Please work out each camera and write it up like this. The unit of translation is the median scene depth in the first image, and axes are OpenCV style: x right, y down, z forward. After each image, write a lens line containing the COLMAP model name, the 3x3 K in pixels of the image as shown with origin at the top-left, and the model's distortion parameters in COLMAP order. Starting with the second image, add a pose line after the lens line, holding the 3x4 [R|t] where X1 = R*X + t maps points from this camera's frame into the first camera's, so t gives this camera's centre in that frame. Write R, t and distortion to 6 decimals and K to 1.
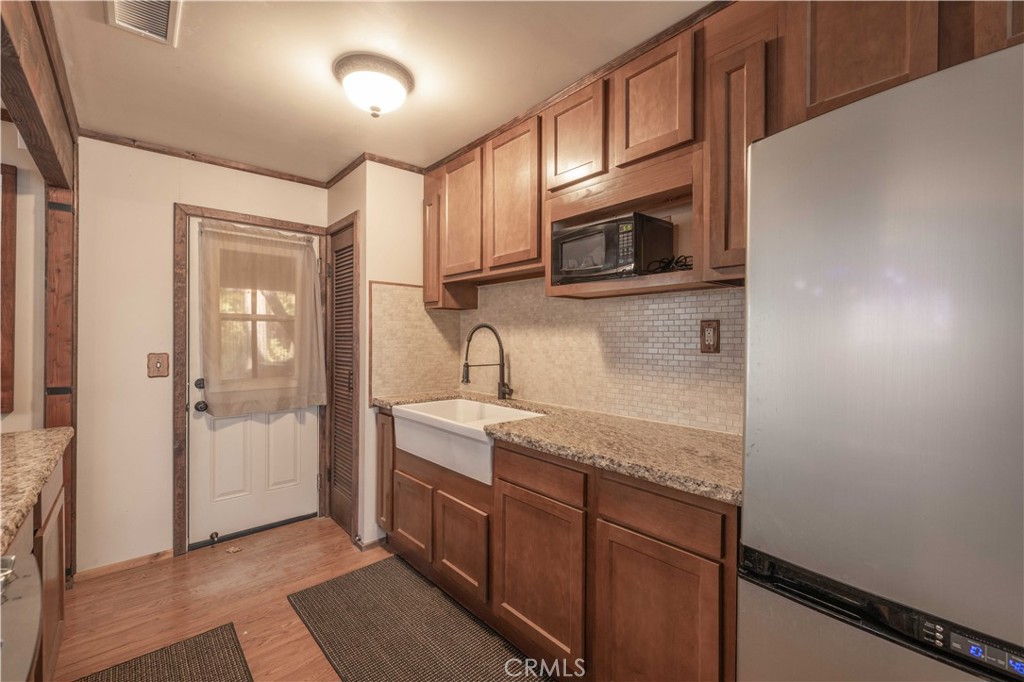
lens RADIAL K [[431.1, 0, 509.8], [0, 431.1, 339.2], [0, 0, 1]] dist [0.000773, 0.000585]
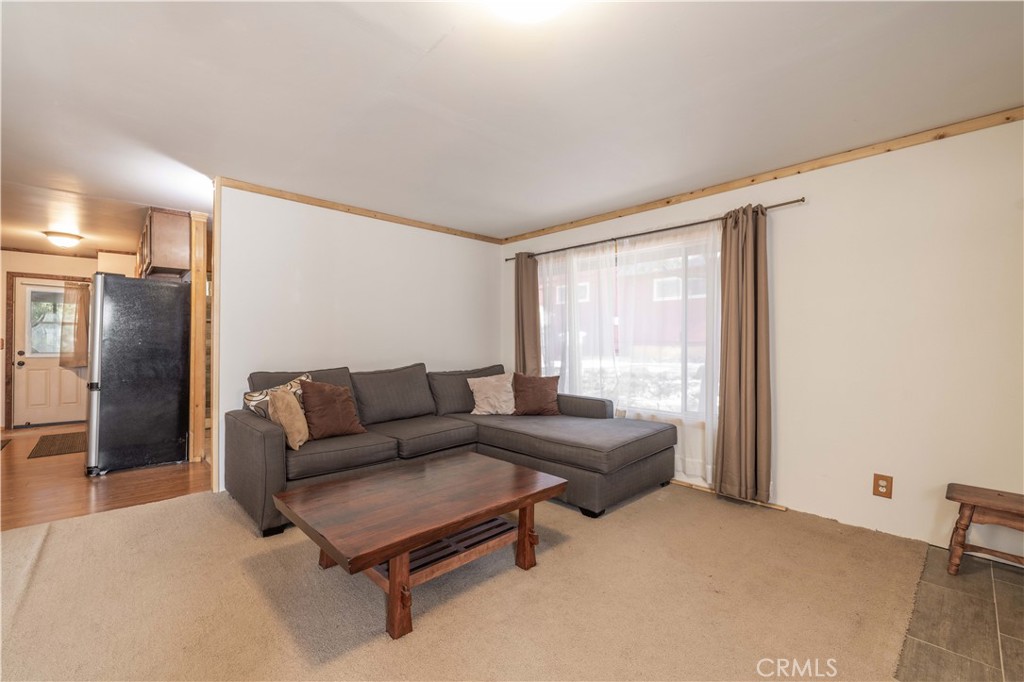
lens RADIAL K [[439.5, 0, 511.7], [0, 439.5, 338.9], [0, 0, 1]] dist [-0.000324, -0.000580]
pose [[0.999609, 0.000739, 0.027961, 2.181101], [-0.000461, 0.999950, -0.009941, 0.066404], [-0.027967, 0.009924, 0.999560, -1.653859]]
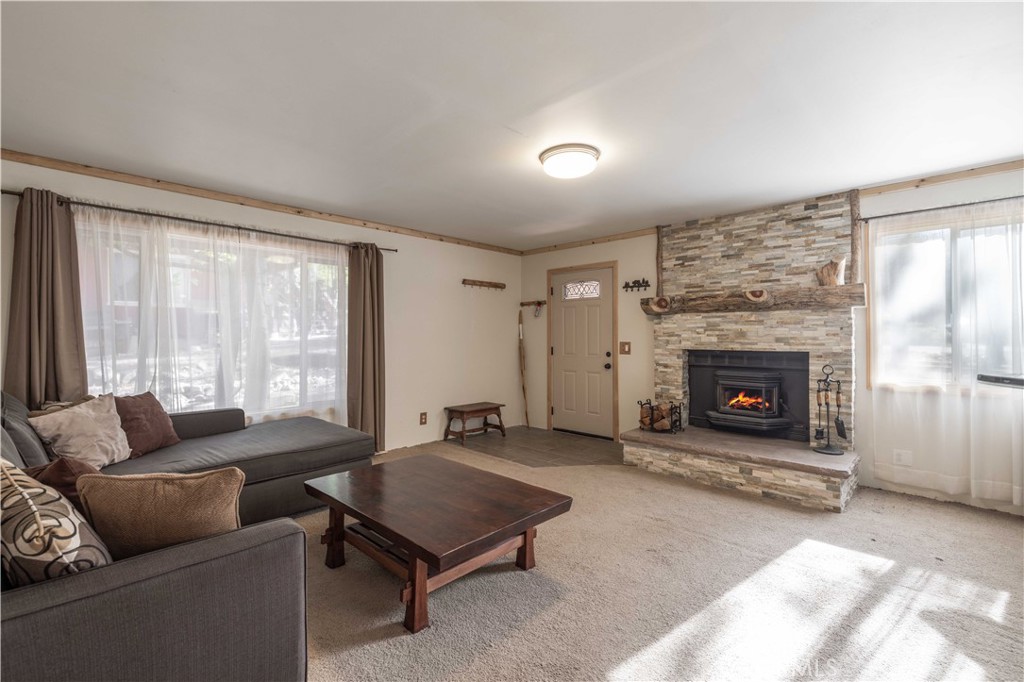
lens RADIAL K [[447.5, 0, 509.0], [0, 447.5, 332.4], [0, 0, 1]] dist [0.002124, 0.000396]
pose [[-0.075808, 0.005570, 0.997107, 0.790826], [0.003624, 0.999979, -0.005310, 0.032053], [-0.997116, 0.003211, -0.075827, -0.622338]]
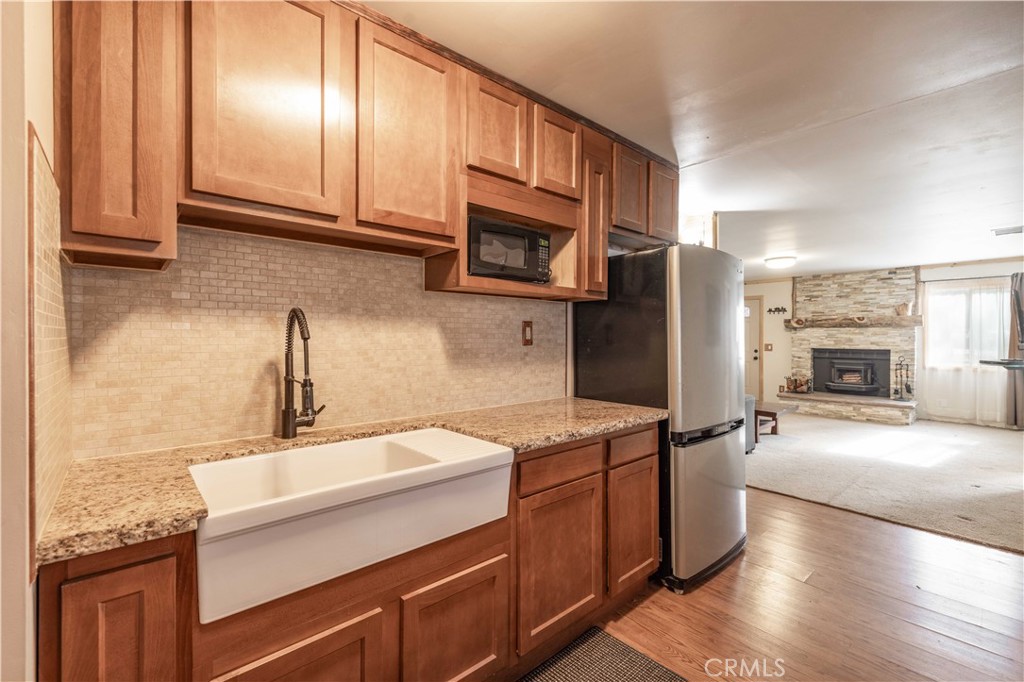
lens RADIAL K [[431.1, 0, 509.8], [0, 431.1, 339.2], [0, 0, 1]] dist [0.000773, 0.000585]
pose [[0.005492, -0.008601, 0.999948, -0.710319], [-0.000522, 0.999963, 0.008604, 0.000261], [-0.999985, -0.000569, 0.005488, 0.825750]]
